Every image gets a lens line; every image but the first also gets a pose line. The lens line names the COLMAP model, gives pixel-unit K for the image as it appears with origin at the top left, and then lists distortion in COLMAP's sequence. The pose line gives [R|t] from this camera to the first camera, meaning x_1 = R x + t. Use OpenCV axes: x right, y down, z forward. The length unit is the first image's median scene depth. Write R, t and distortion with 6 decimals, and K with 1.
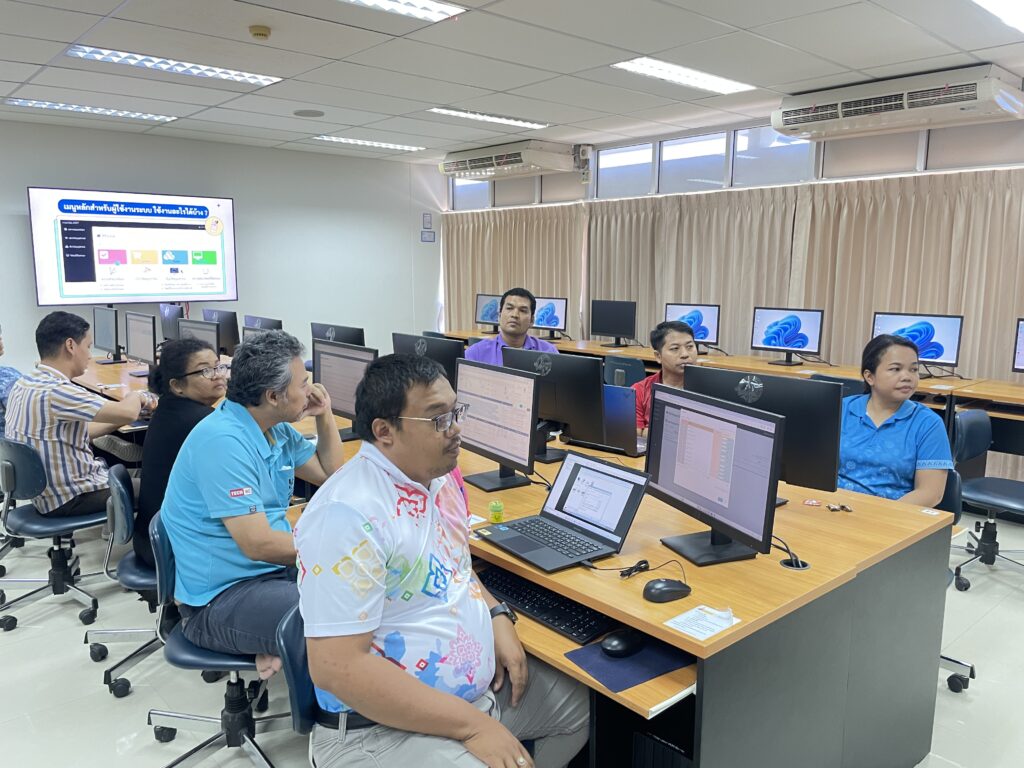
lens RADIAL K [[771.3, 0, 502.1], [0, 771.3, 387.9], [0, 0, 1]] dist [0.087007, -0.117433]
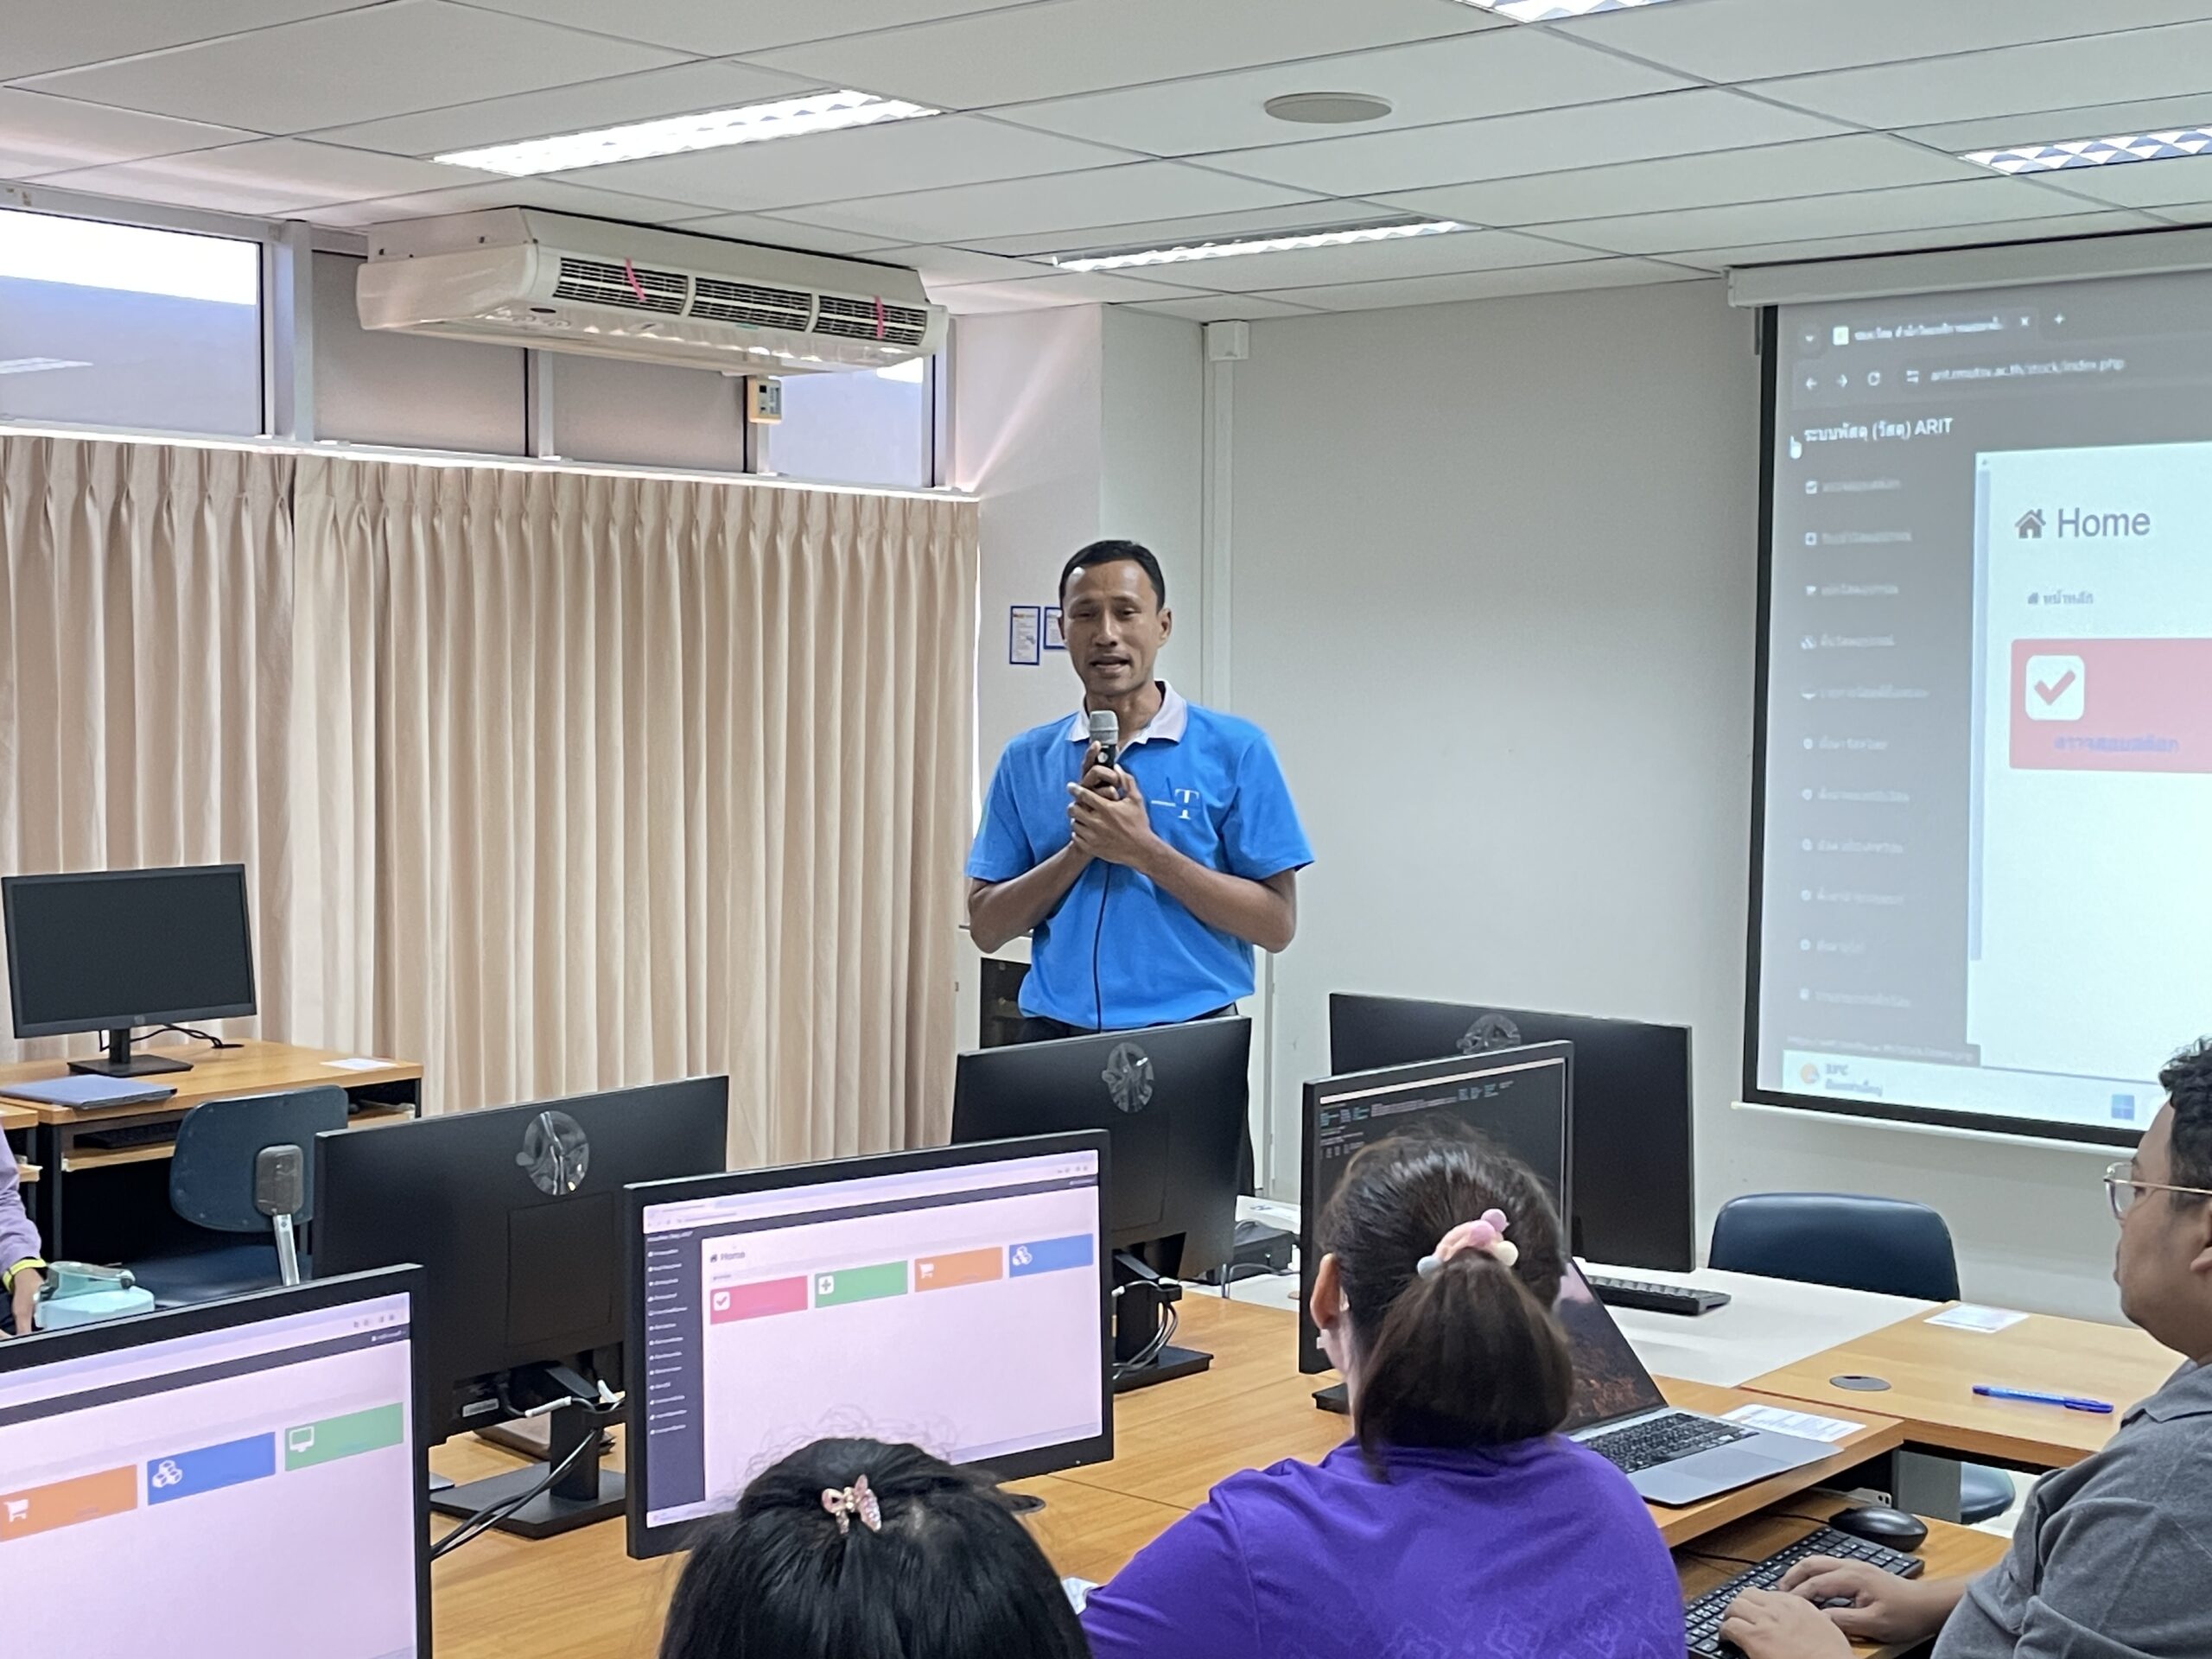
lens RADIAL K [[2991.6, 0, 1071.3], [0, 2991.6, 844.0], [0, 0, 1]] dist [0.079596, 0.000000]
pose [[-0.150740, -0.053660, 0.987116, -0.819097], [0.158047, 0.984374, 0.077646, -0.152678], [-0.975858, 0.167715, -0.139904, 0.883307]]
